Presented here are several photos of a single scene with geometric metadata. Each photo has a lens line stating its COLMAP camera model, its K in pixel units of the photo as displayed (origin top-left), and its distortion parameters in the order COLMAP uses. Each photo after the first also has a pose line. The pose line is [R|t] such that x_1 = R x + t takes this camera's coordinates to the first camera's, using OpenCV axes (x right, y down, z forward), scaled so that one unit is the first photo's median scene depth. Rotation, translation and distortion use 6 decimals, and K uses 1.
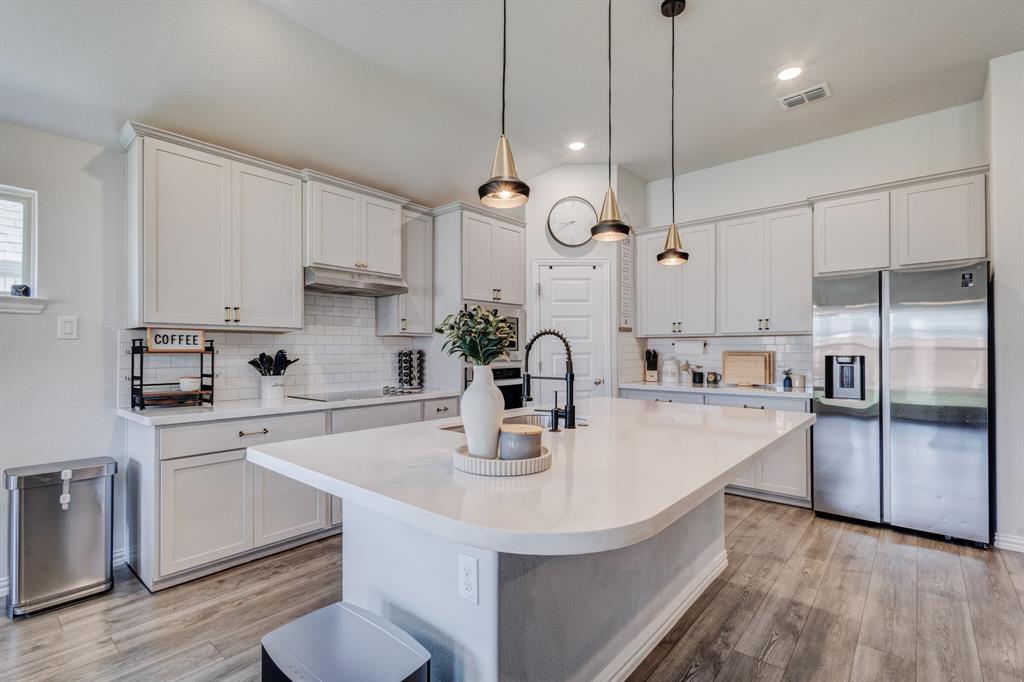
lens RADIAL K [[470.7, 0, 511.6], [0, 470.7, 347.9], [0, 0, 1]] dist [0.002652, 0.000399]
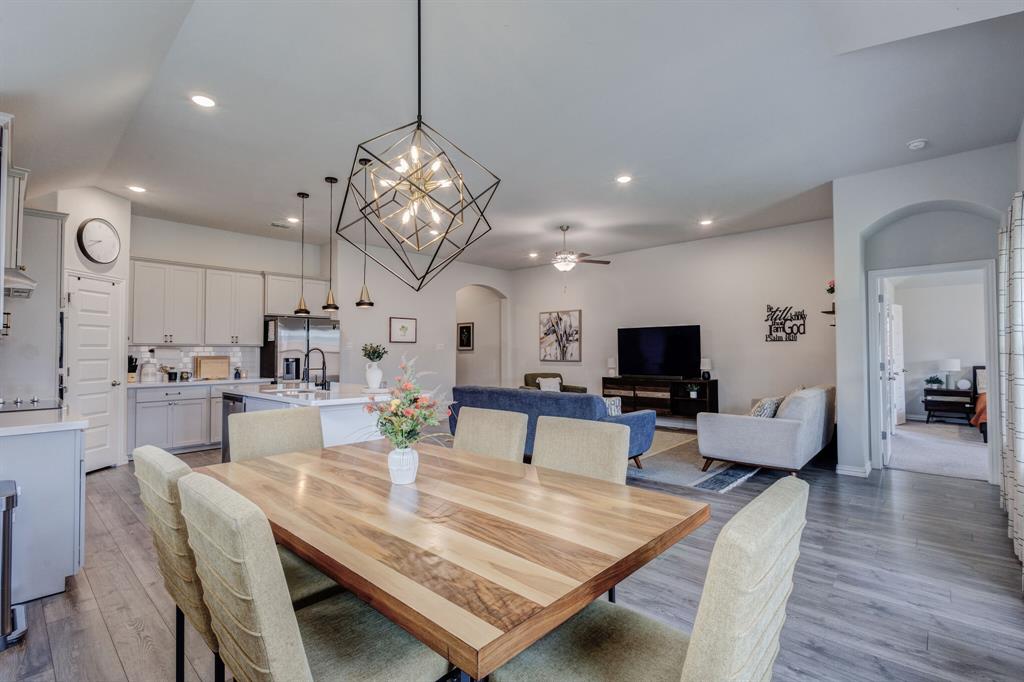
lens RADIAL K [[469.5, 0, 513.4], [0, 469.5, 340.6], [0, 0, 1]] dist [0.003539, 0.000895]
pose [[0.030579, 0.025529, 0.999206, -1.217171], [-0.004171, 0.999668, -0.025413, -0.010576], [-0.999524, -0.003390, 0.030675, -0.015618]]
